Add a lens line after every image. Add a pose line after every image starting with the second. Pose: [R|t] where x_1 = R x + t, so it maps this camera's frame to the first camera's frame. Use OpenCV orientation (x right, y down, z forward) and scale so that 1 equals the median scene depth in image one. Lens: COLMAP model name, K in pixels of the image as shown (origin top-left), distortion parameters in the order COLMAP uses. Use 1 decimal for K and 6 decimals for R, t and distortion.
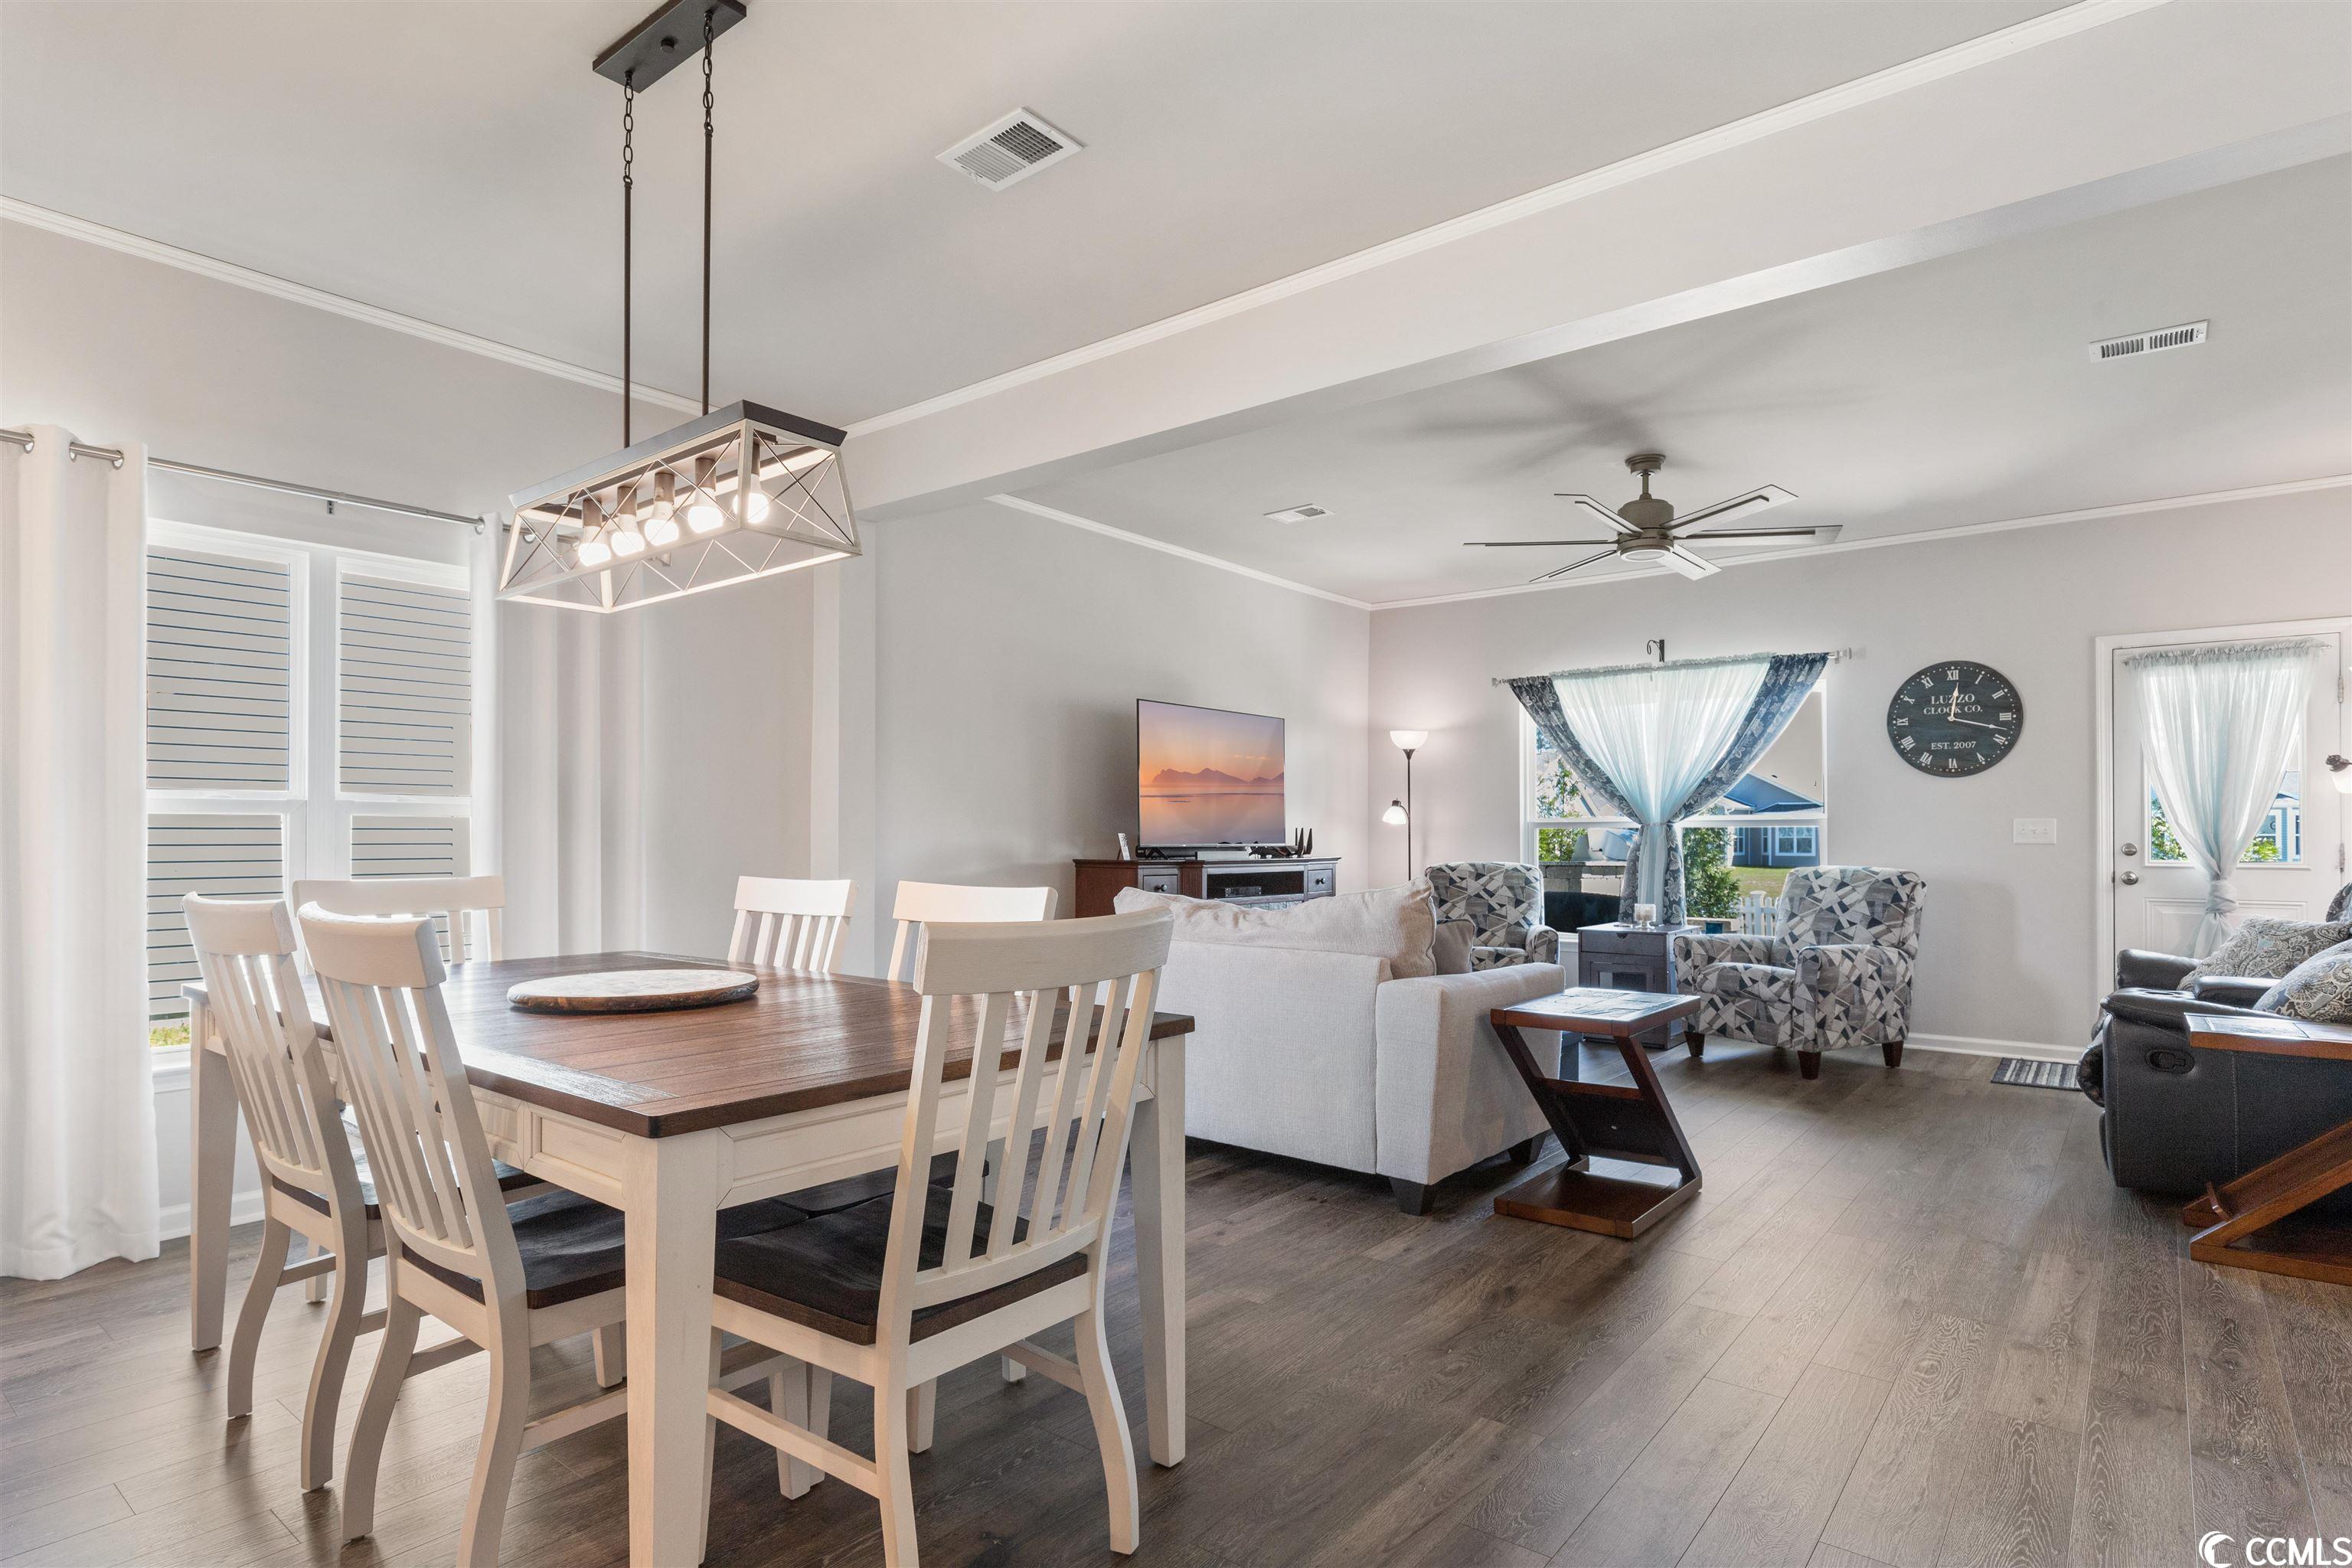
lens RADIAL K [[1216.9, 0, 1173.7], [0, 1216.9, 841.1], [0, 0, 1]] dist [-0.000371, -0.000086]
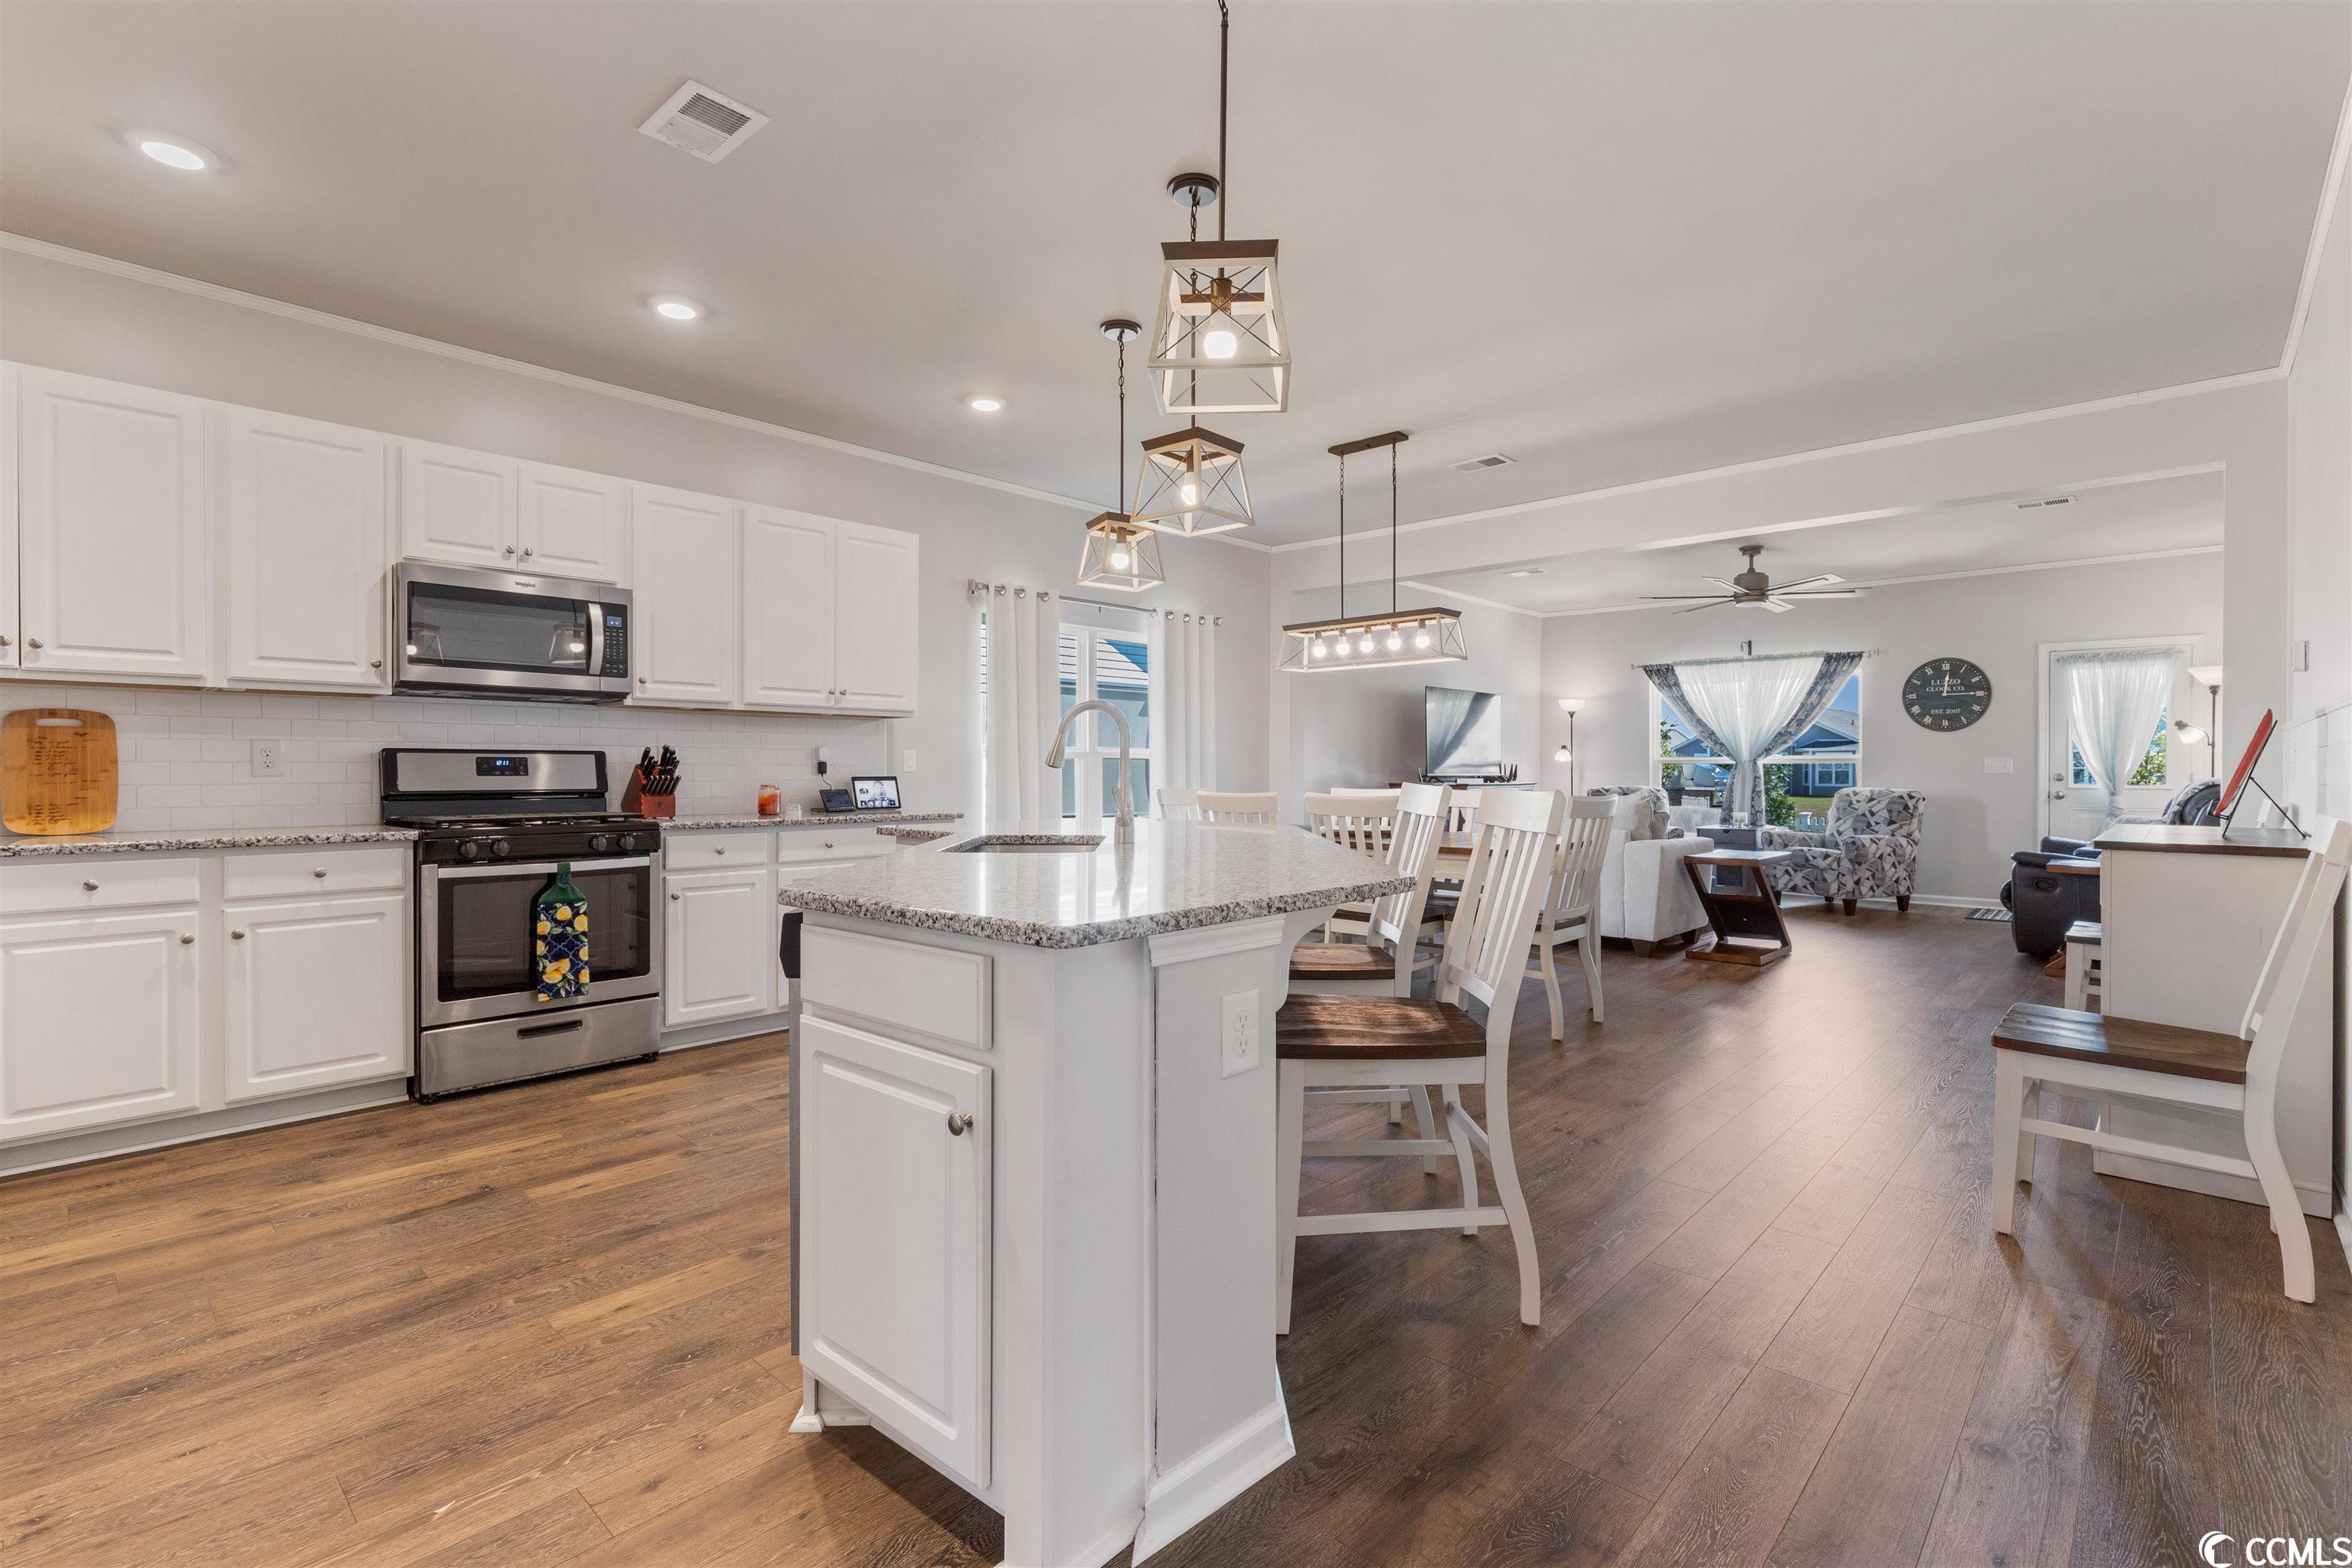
lens RADIAL K [[1078.1, 0, 1176.0], [0, 1078.1, 784.0], [0, 0, 1]] dist [0.000414, 0.000067]
pose [[0.997183, 0.000566, -0.074999, -0.262831], [0.000165, 0.999953, 0.009743, 0.001633], [0.075001, -0.009728, 0.997136, -0.495007]]
